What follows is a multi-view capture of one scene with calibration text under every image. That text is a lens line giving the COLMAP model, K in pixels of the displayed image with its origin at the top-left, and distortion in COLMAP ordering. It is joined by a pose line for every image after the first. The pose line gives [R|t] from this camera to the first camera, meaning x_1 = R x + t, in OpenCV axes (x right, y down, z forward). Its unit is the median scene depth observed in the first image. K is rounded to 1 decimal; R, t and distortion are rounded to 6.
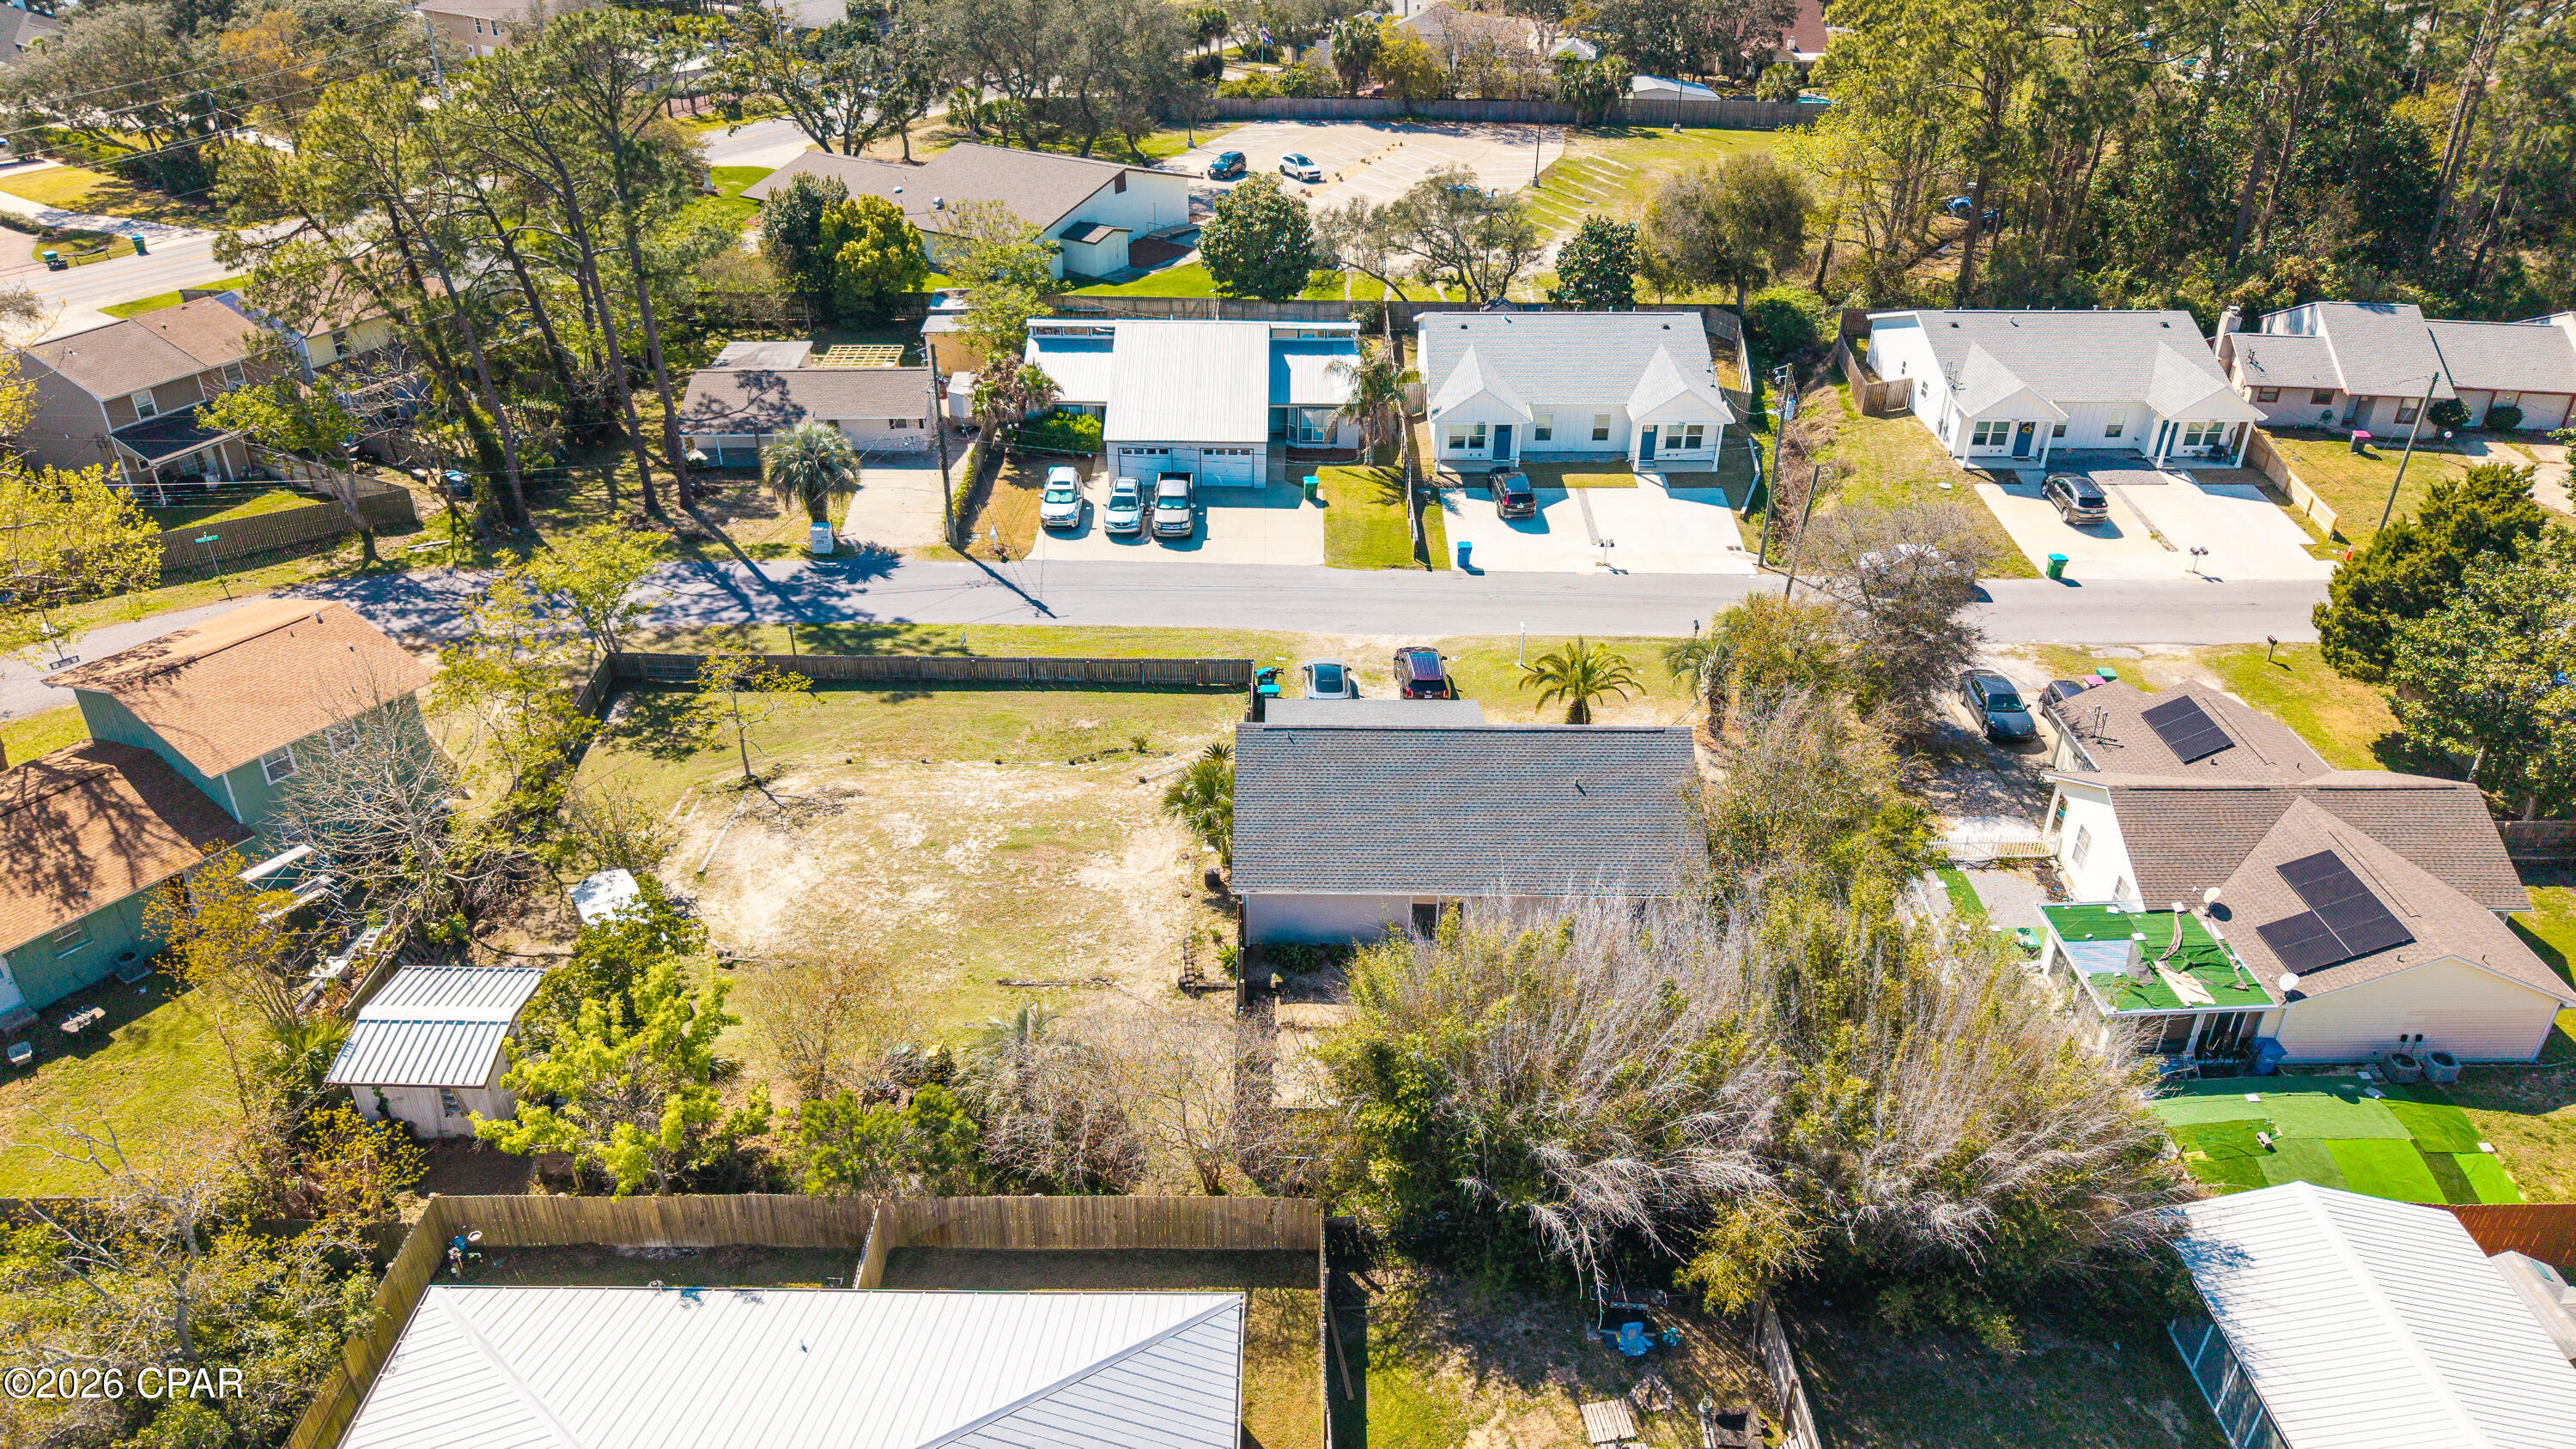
lens RADIAL K [[1725.3, 0, 1297.5], [0, 1725.3, 708.0], [0, 0, 1]] dist [0.029060, -0.038365]
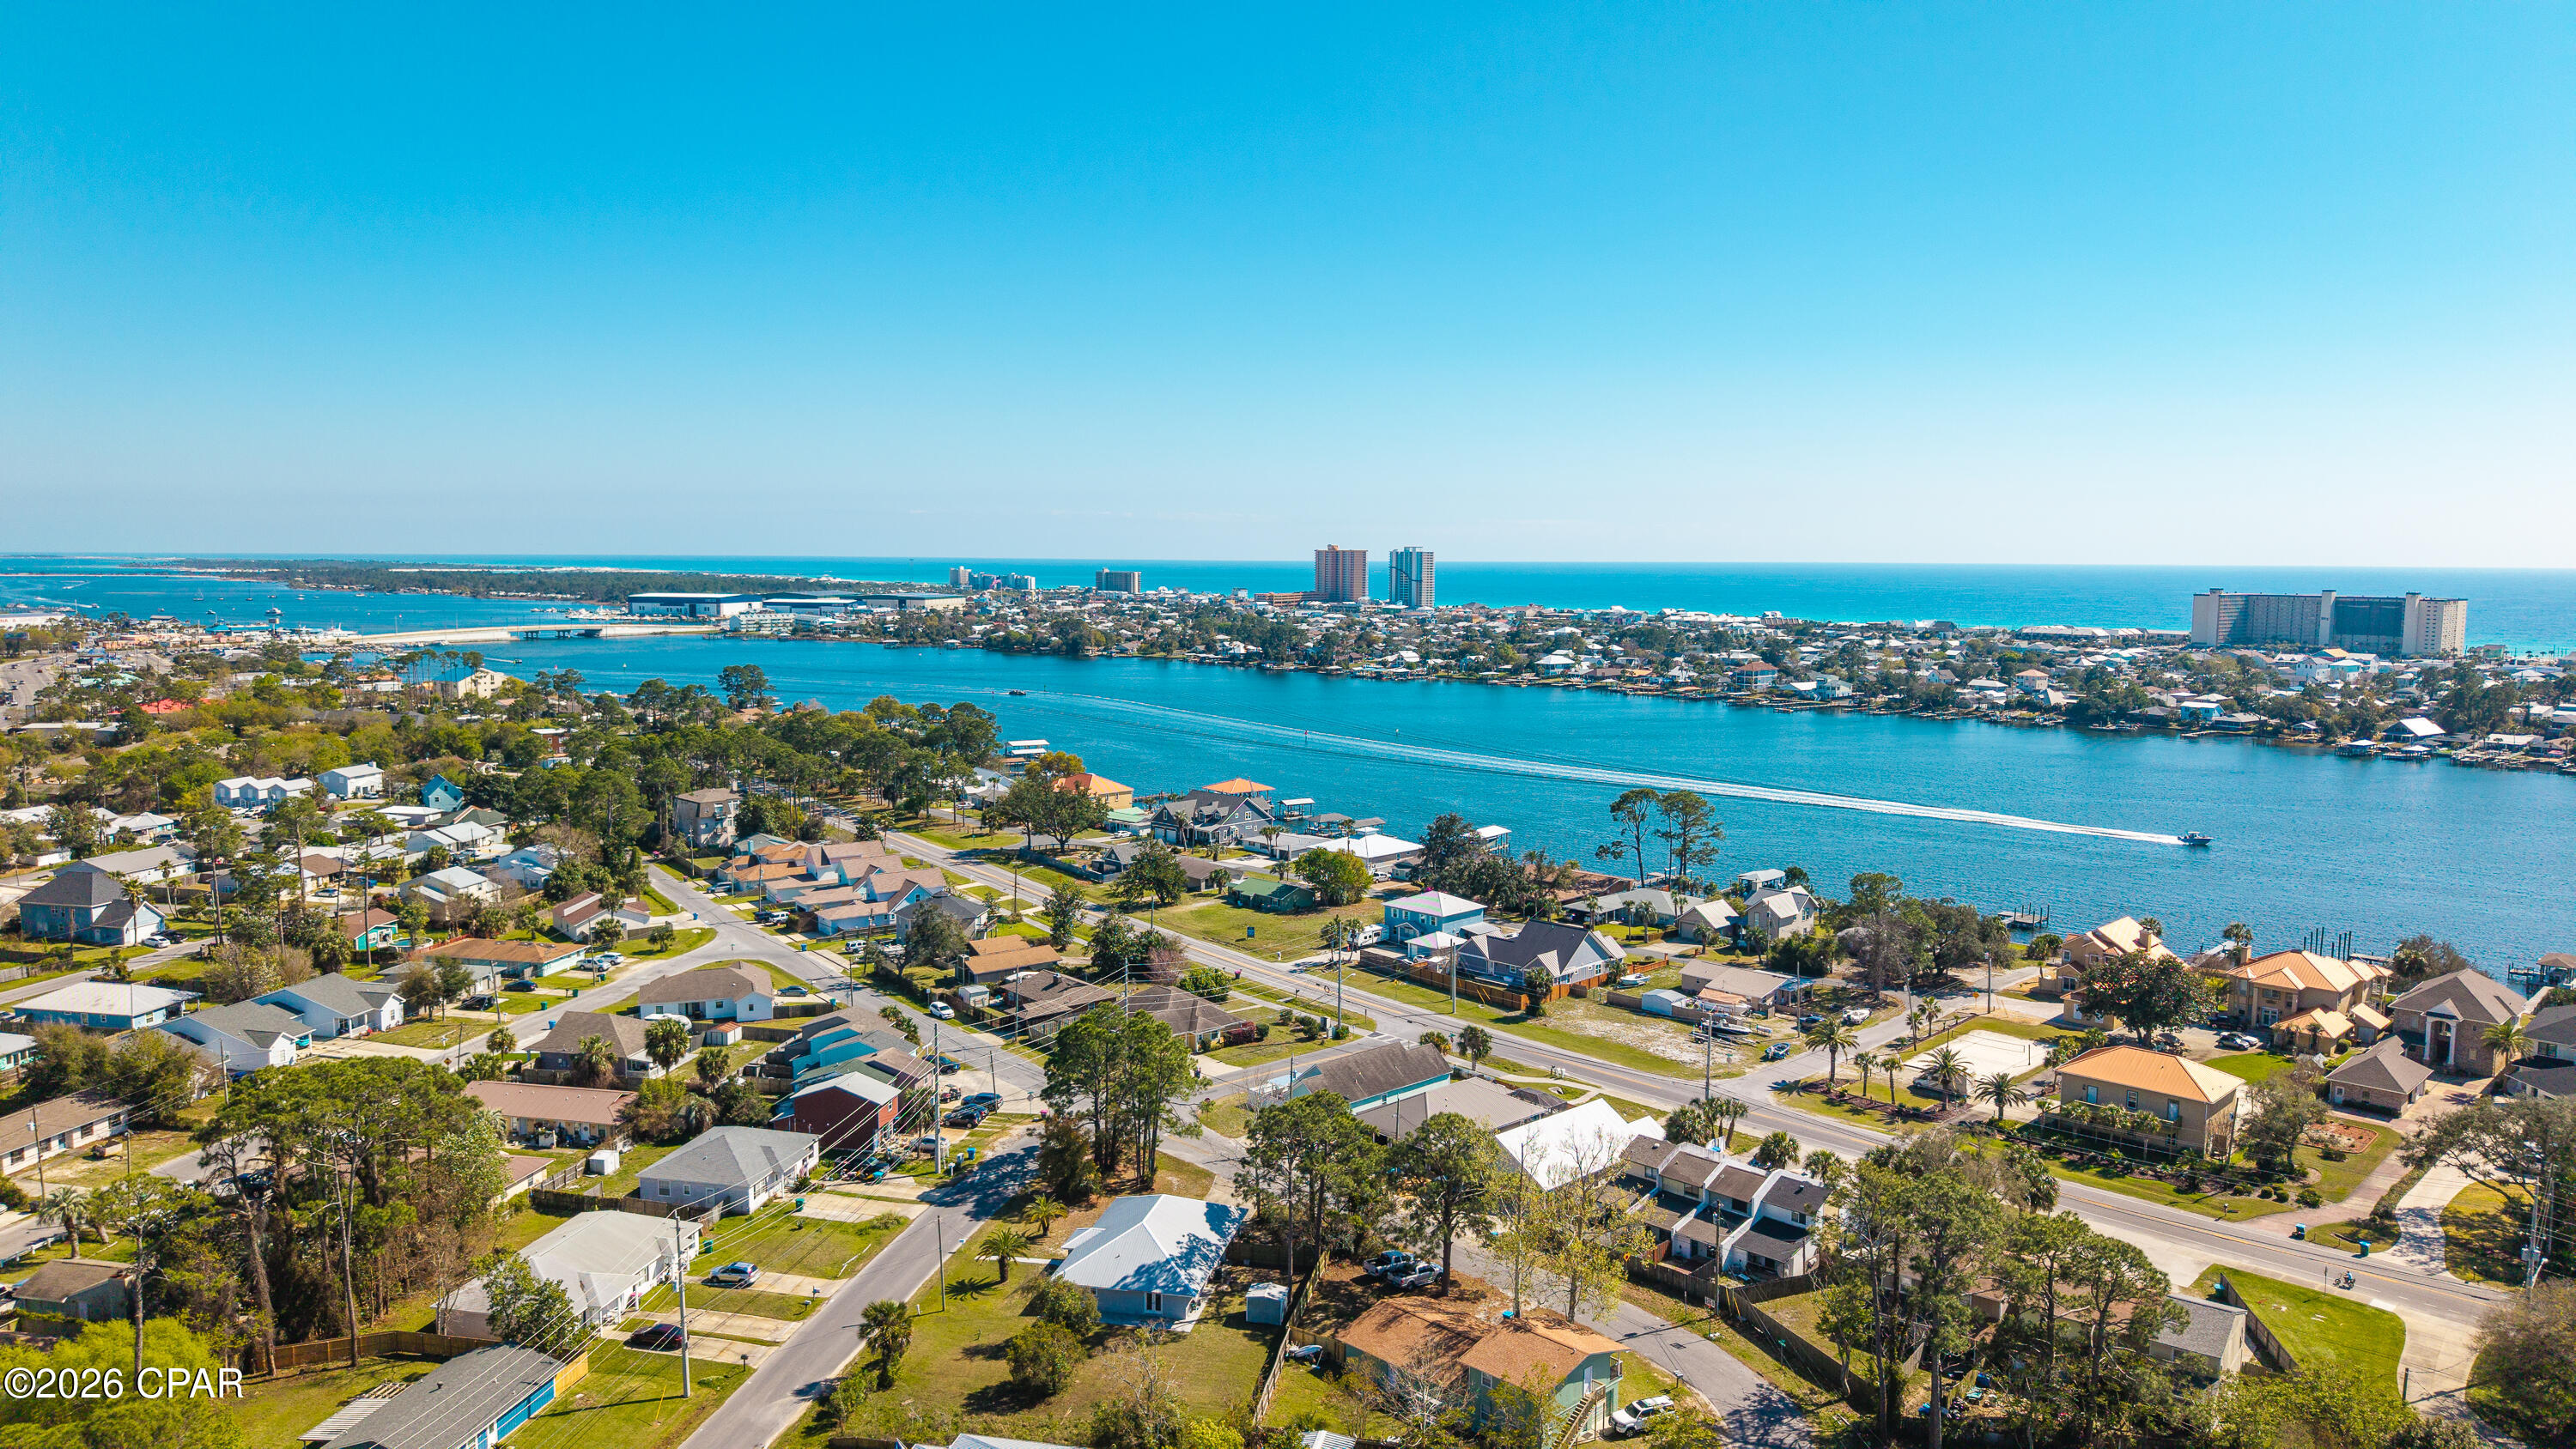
lens RADIAL K [[1725.3, 0, 1285.3], [0, 1725.3, 750.4], [0, 0, 1]] dist [0.029060, -0.038365]
pose [[-0.207764, 0.103449, -0.972693, 1.051117], [-0.488612, 0.850473, 0.194817, -0.652169], [0.847403, 0.515746, -0.126151, 0.430815]]
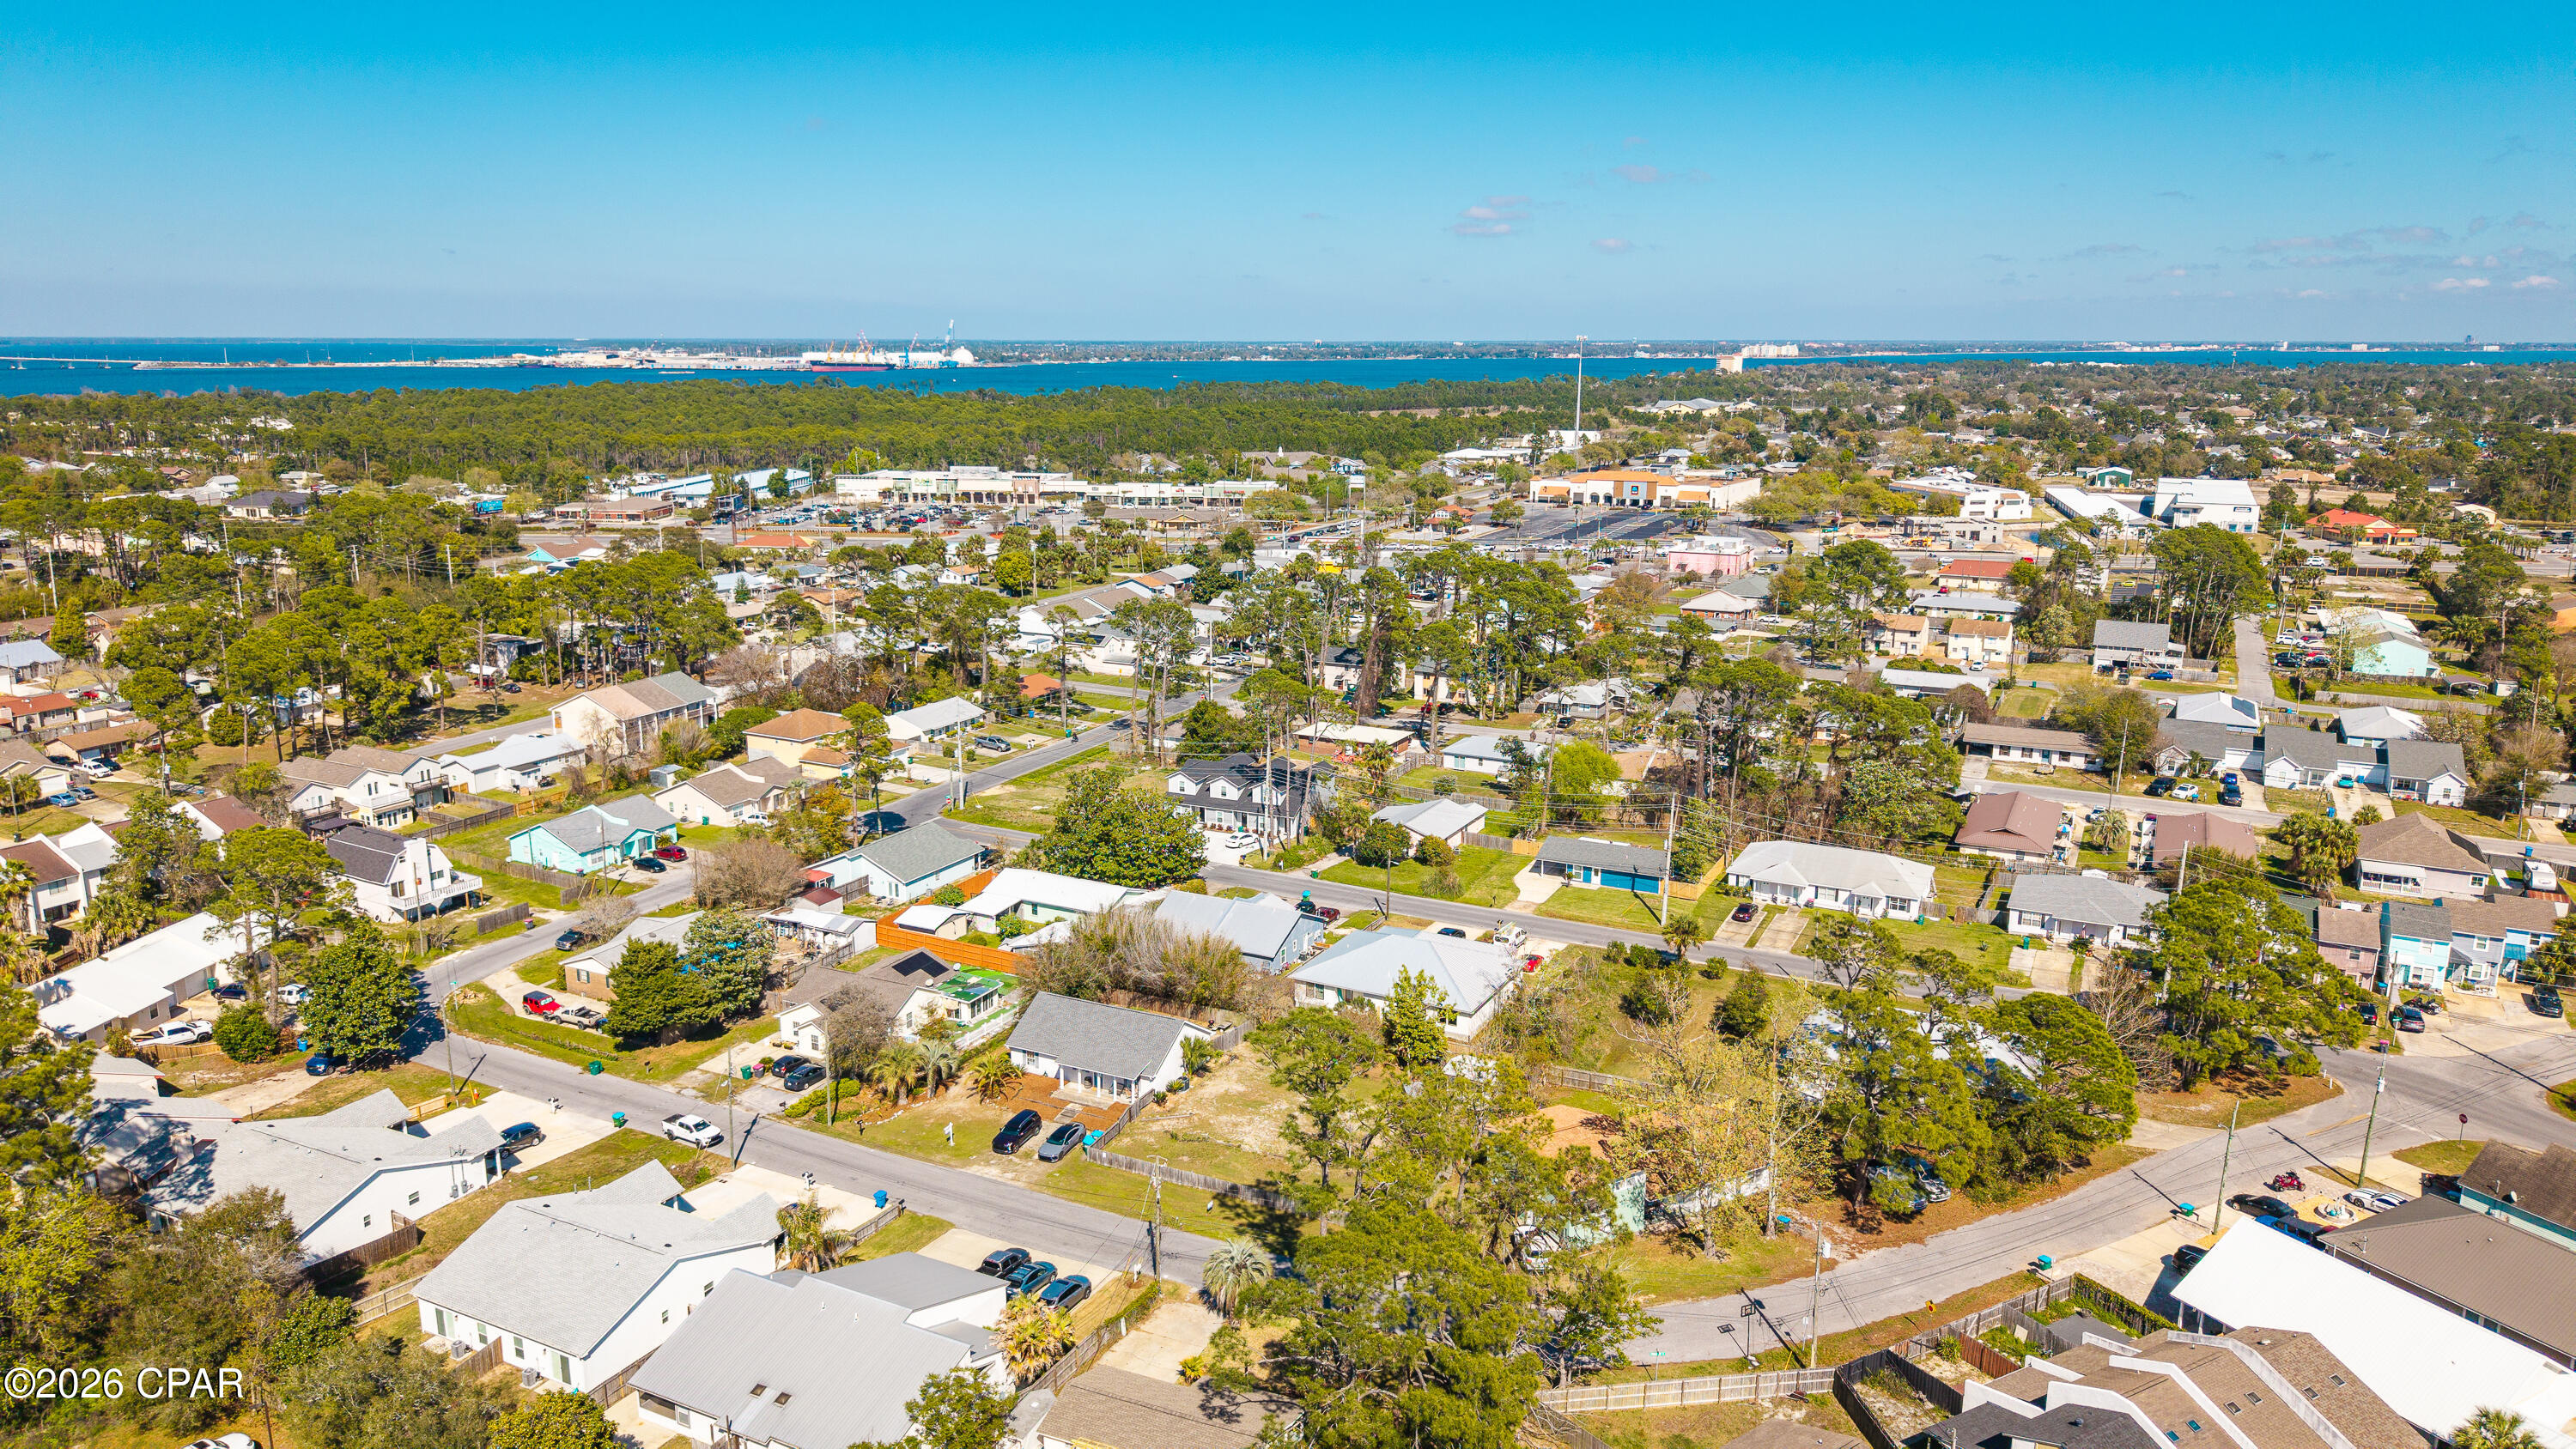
lens RADIAL K [[1725.3, 0, 1287.2], [0, 1725.3, 705.1], [0, 0, 1]] dist [0.029060, -0.038365]
pose [[-0.886696, -0.106156, 0.450001, -0.845897], [0.220179, 0.758888, 0.612870, -1.251107], [-0.406560, 0.642510, -0.649530, 1.521675]]
